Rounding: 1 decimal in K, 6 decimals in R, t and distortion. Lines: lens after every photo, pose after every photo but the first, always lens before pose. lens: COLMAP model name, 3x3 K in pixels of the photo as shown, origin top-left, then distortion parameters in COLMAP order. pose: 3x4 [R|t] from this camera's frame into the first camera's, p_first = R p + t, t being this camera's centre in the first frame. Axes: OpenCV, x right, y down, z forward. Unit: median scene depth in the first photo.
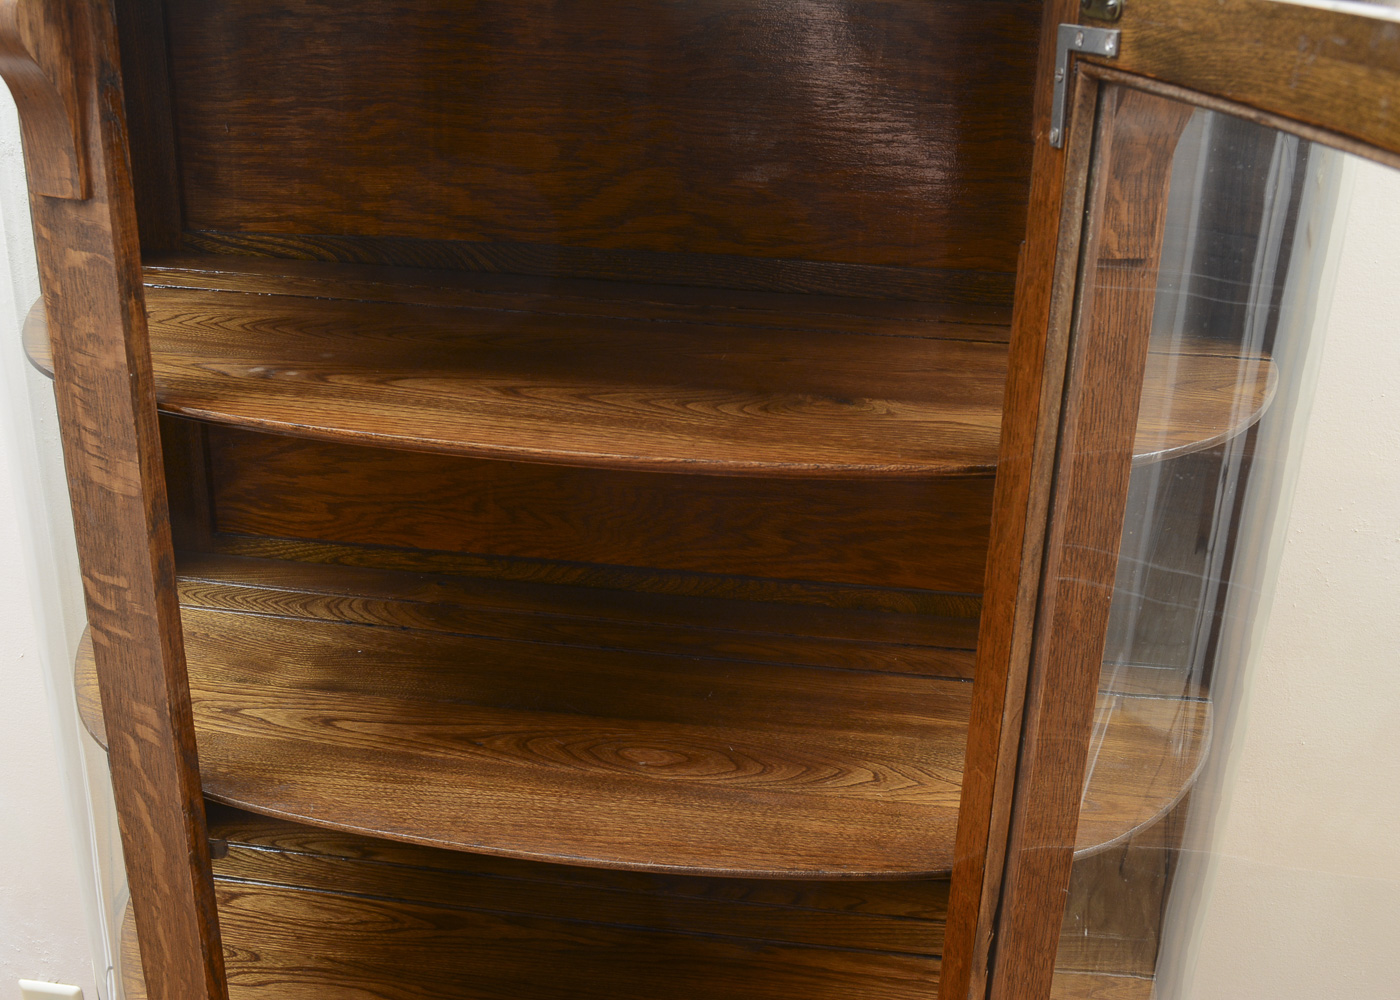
lens RADIAL K [[1442.6, 0, 718.0], [0, 1442.6, 499.3], [0, 0, 1]] dist [-0.081250, 0.000000]
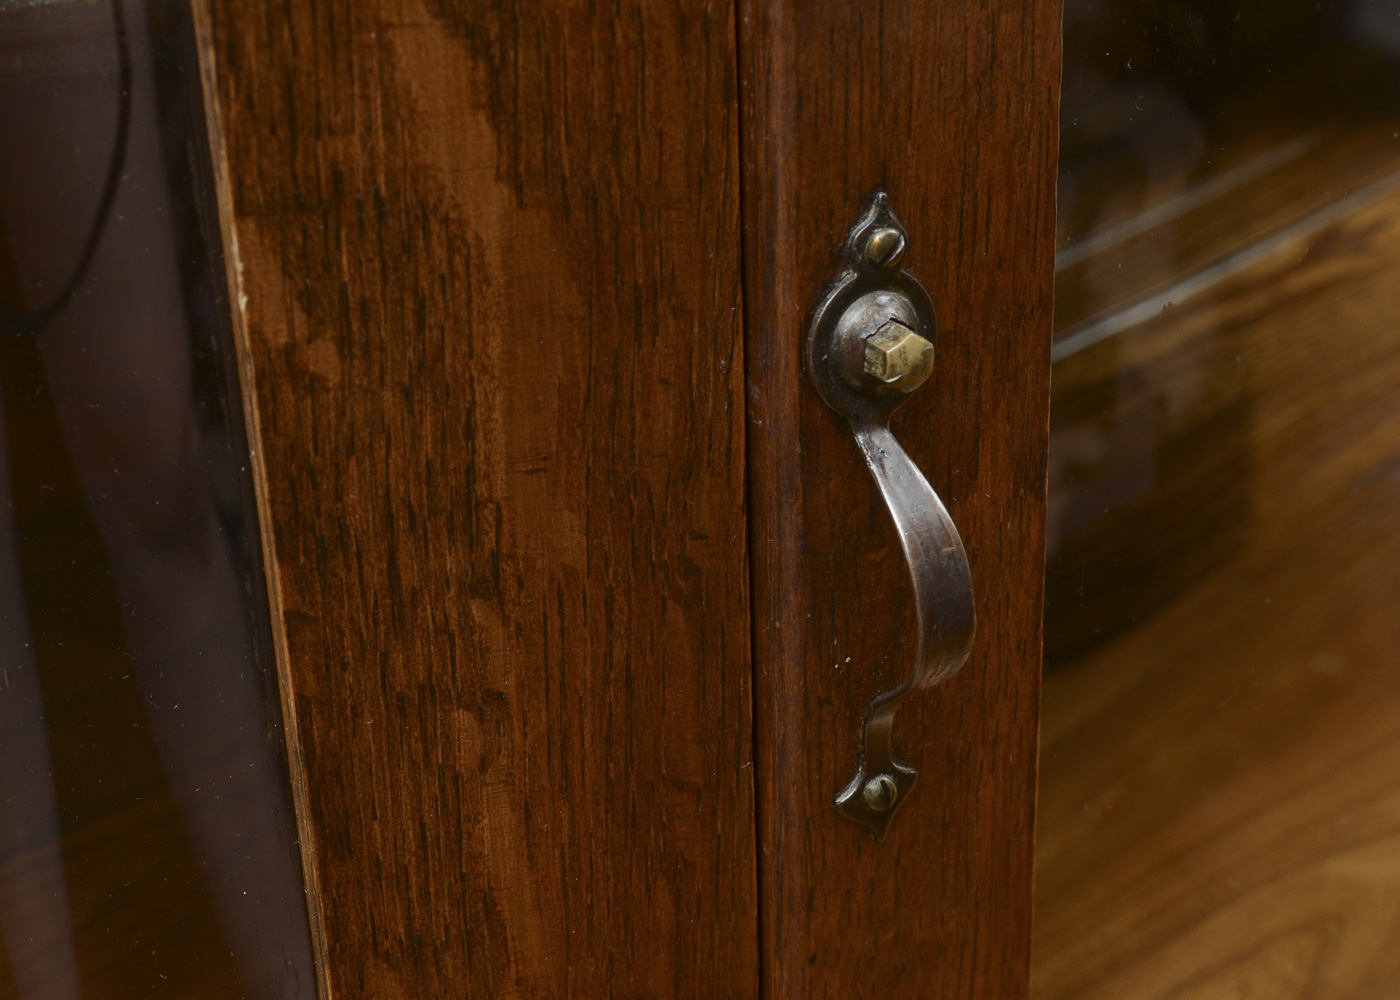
lens RADIAL K [[2551.7, 0, 698.4], [0, 2551.7, 495.6], [0, 0, 1]] dist [-0.006487, 0.000000]
pose [[0.655522, -0.414026, 0.631565, -0.448685], [0.332592, 0.909119, 0.250770, 0.147180], [-0.677993, 0.045668, 0.733649, 0.570149]]
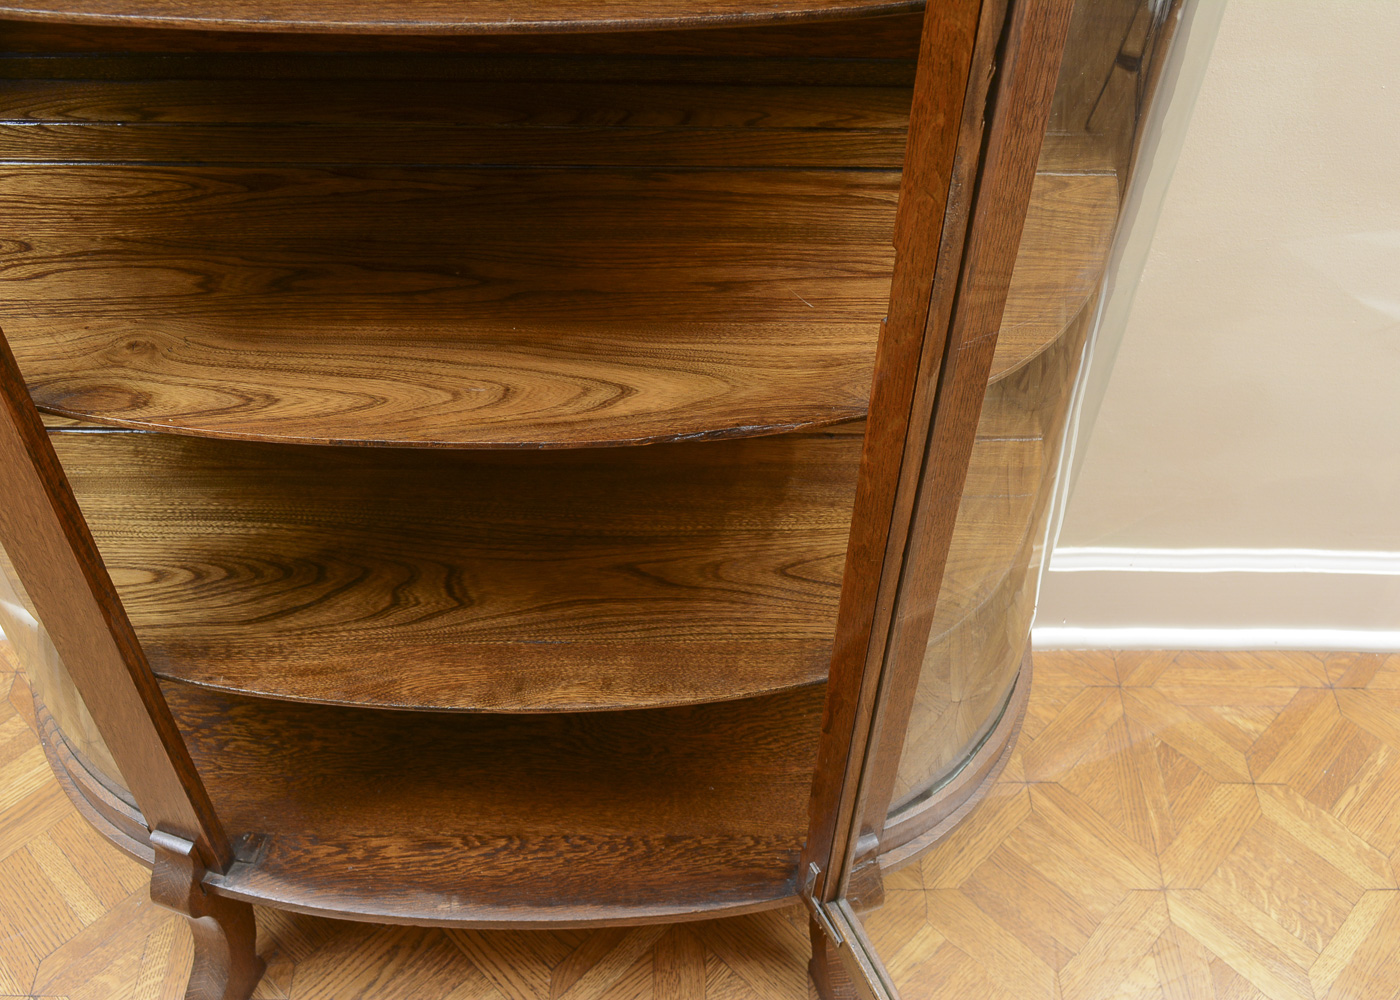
lens RADIAL K [[1442.6, 0, 693.7], [0, 1442.6, 494.1], [0, 0, 1]] dist [-0.081250, 0.000000]
pose [[0.991961, -0.105069, 0.070525, -0.022891], [0.062606, 0.891813, 0.448051, 0.110578], [-0.109972, -0.440033, 0.891222, 0.182238]]
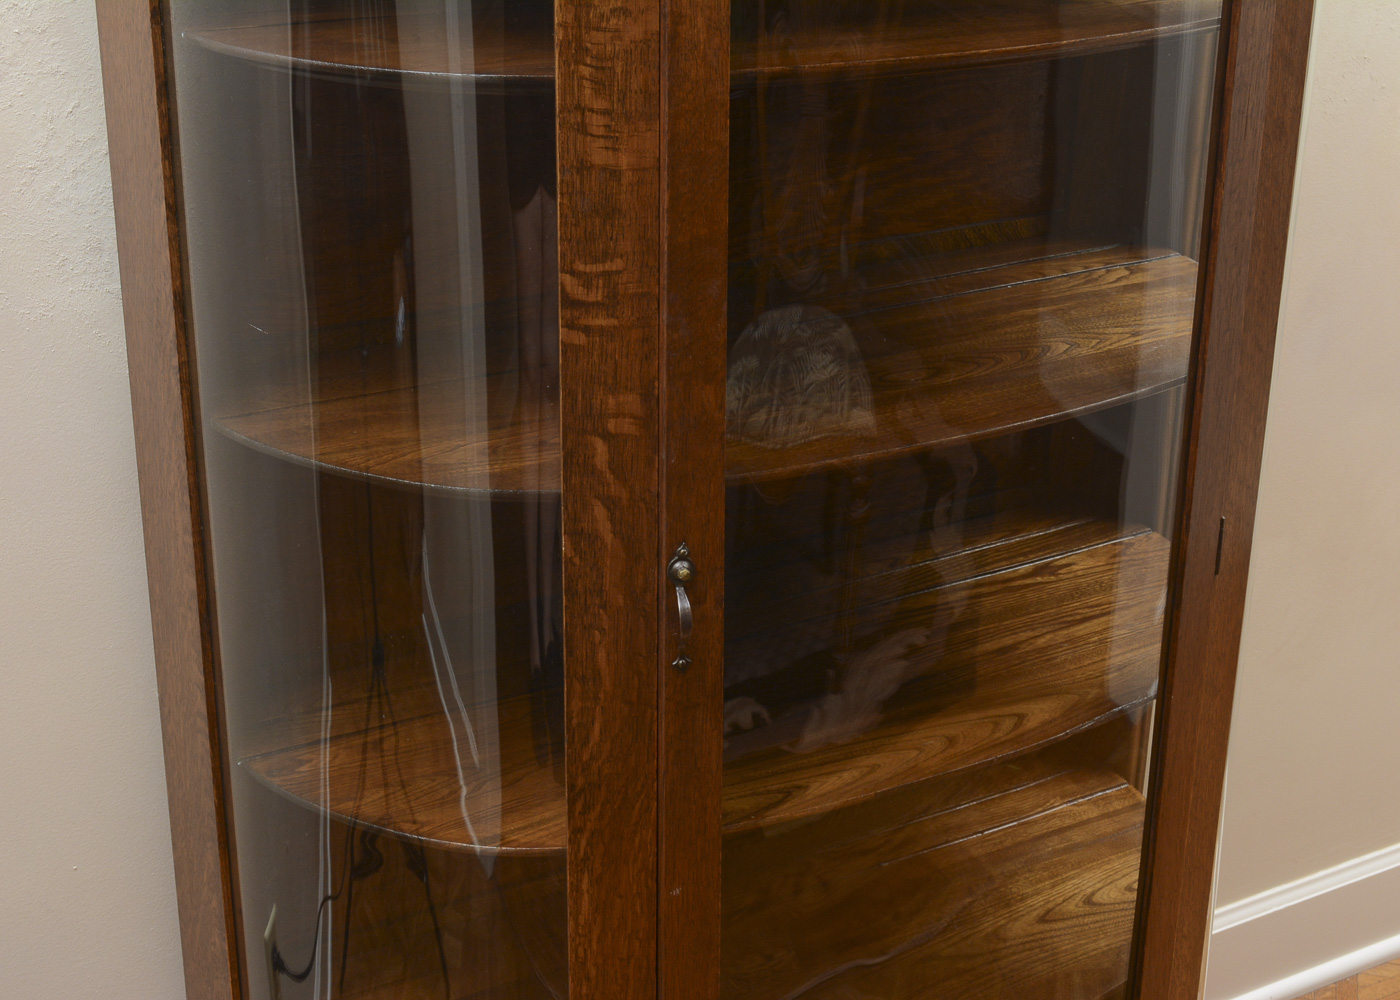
lens RADIAL K [[2200.1, 0, 699.1], [0, 2200.1, 509.4], [0, 0, 1]] dist [-0.066236, 0.000000]
pose [[0.800548, -0.265381, 0.537304, -0.872365], [0.241463, 0.963441, 0.116091, 0.040759], [-0.548469, 0.036803, 0.835361, -0.222428]]
